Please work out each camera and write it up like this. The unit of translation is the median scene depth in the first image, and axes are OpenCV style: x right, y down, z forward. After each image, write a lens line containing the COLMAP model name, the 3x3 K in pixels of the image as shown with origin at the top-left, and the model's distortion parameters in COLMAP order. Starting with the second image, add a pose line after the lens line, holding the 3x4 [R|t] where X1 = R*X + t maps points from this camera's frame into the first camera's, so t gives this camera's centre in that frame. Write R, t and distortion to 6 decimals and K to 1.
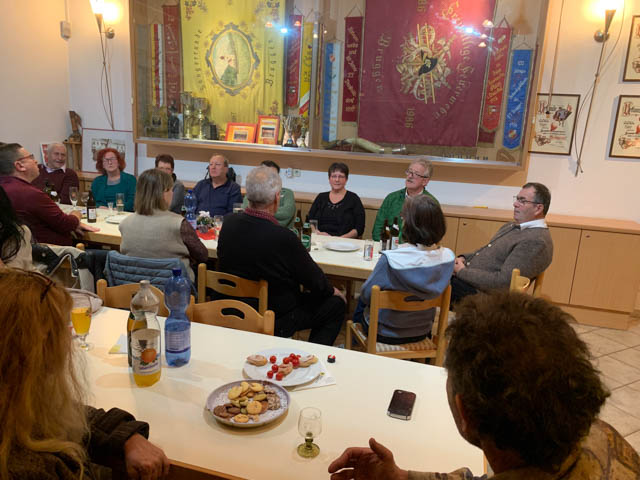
lens RADIAL K [[489.9, 0, 326.2], [0, 489.9, 235.7], [0, 0, 1]] dist [0.038310, -0.035005]
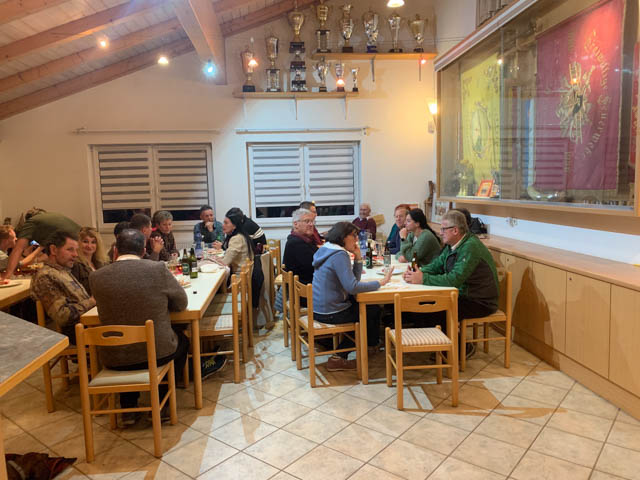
lens RADIAL K [[489.9, 0, 325.1], [0, 489.9, 235.2], [0, 0, 1]] dist [0.038310, -0.035005]
pose [[0.372700, 0.027306, -0.927550, 0.800422], [-0.154282, 0.987478, -0.032922, -0.002237], [0.915037, 0.155374, 0.372245, 0.239030]]
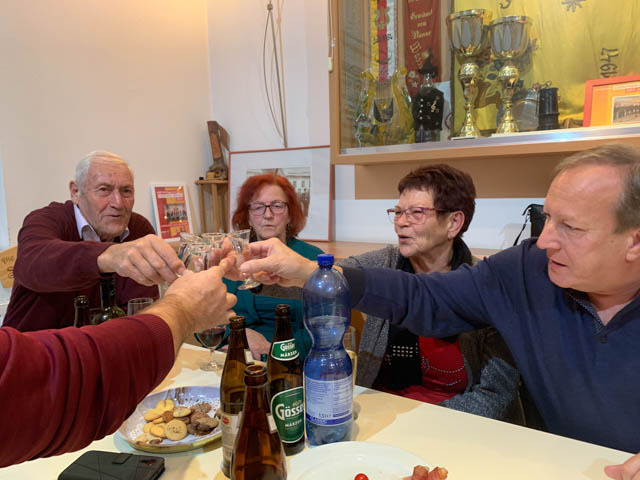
lens RADIAL K [[489.9, 0, 325.7], [0, 489.9, 231.2], [0, 0, 1]] dist [0.038310, -0.035005]
pose [[0.951923, -0.050970, -0.302068, -0.288871], [0.014096, 0.992304, -0.123018, -0.084692], [0.306014, 0.112846, 0.945315, 0.643985]]
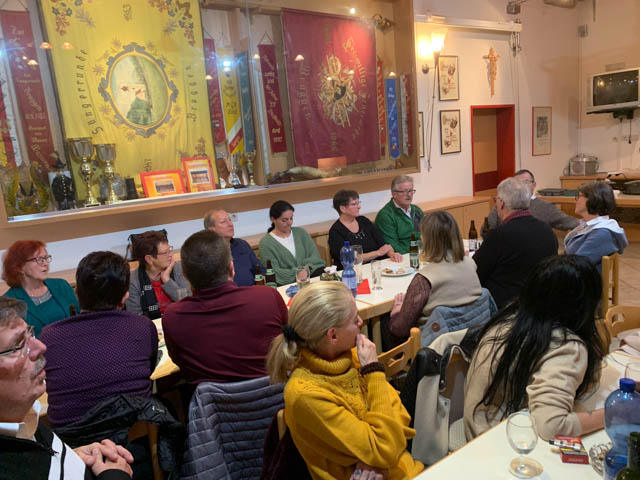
lens RADIAL K [[489.9, 0, 311.5], [0, 489.9, 238.3], [0, 0, 1]] dist [0.038310, -0.035005]
pose [[0.614582, -0.239939, 0.751477, -0.654026], [0.283928, 0.956059, 0.073055, -0.120976], [-0.735985, 0.168467, 0.655702, 0.346760]]
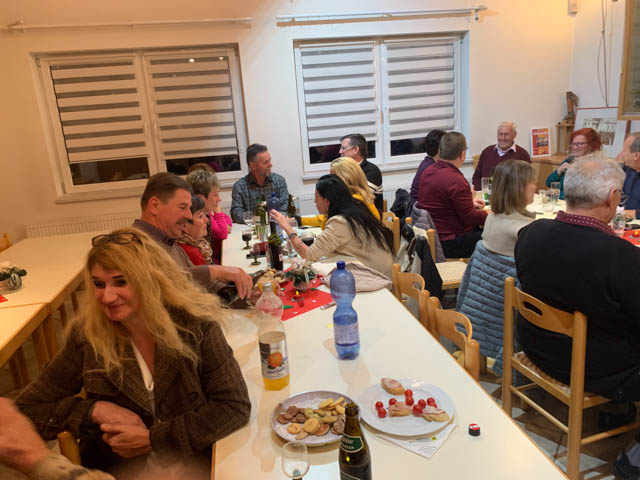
lens RADIAL K [[489.9, 0, 317.6], [0, 489.9, 238.6], [0, 0, 1]] dist [0.038310, -0.035005]
pose [[0.440582, 0.135026, -0.887500, 0.179046], [-0.096149, 0.990034, 0.102895, -0.025440], [0.892549, 0.039998, 0.449174, 0.168335]]
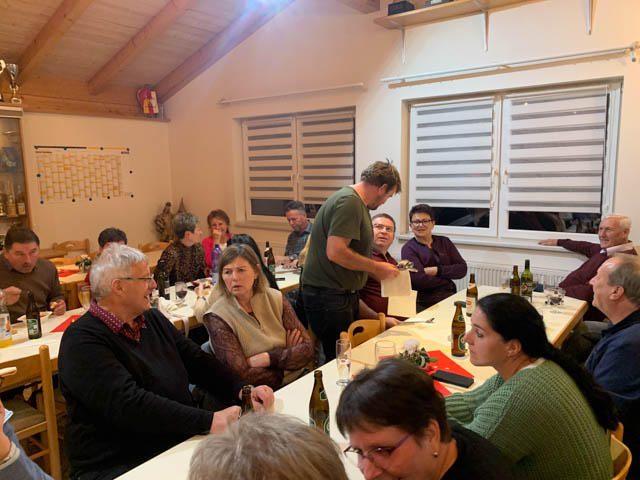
lens RADIAL K [[489.9, 0, 324.3], [0, 489.9, 244.8], [0, 0, 1]] dist [0.038310, -0.035005]
pose [[-0.350677, 0.086118, -0.932529, 0.227690], [-0.208416, 0.963614, 0.167364, -0.164294], [0.913011, 0.253045, -0.319969, 0.787077]]
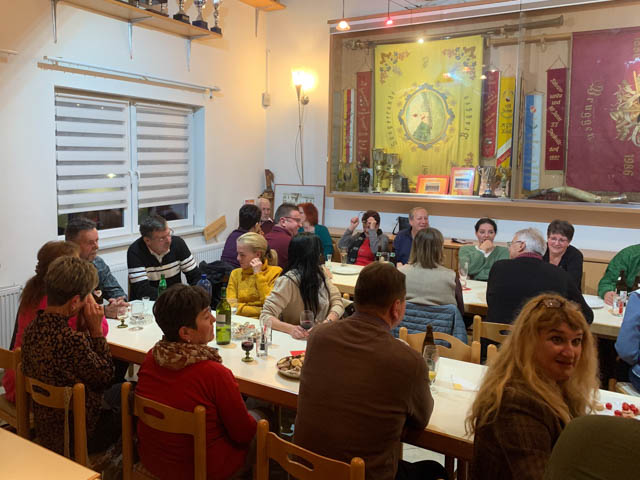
lens RADIAL K [[541.2, 0, 279.2], [0, 541.2, 211.7], [0, 0, 1]] dist [0.010704, -0.028841]
pose [[0.960485, -0.017567, -0.277777, -0.173463], [-0.018607, 0.991721, -0.127057, -0.005435], [0.277709, 0.127205, 0.952206, -0.154591]]
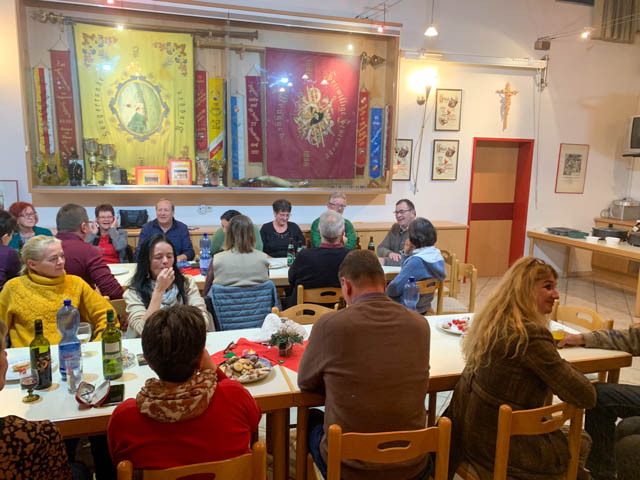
lens RADIAL K [[489.9, 0, 317.3], [0, 489.9, 243.1], [0, 0, 1]] dist [0.038310, -0.035005]
pose [[0.847148, -0.126651, 0.516043, -0.449464], [0.137163, 0.990387, 0.017898, -0.038632], [-0.513349, 0.055620, 0.856376, -0.078520]]
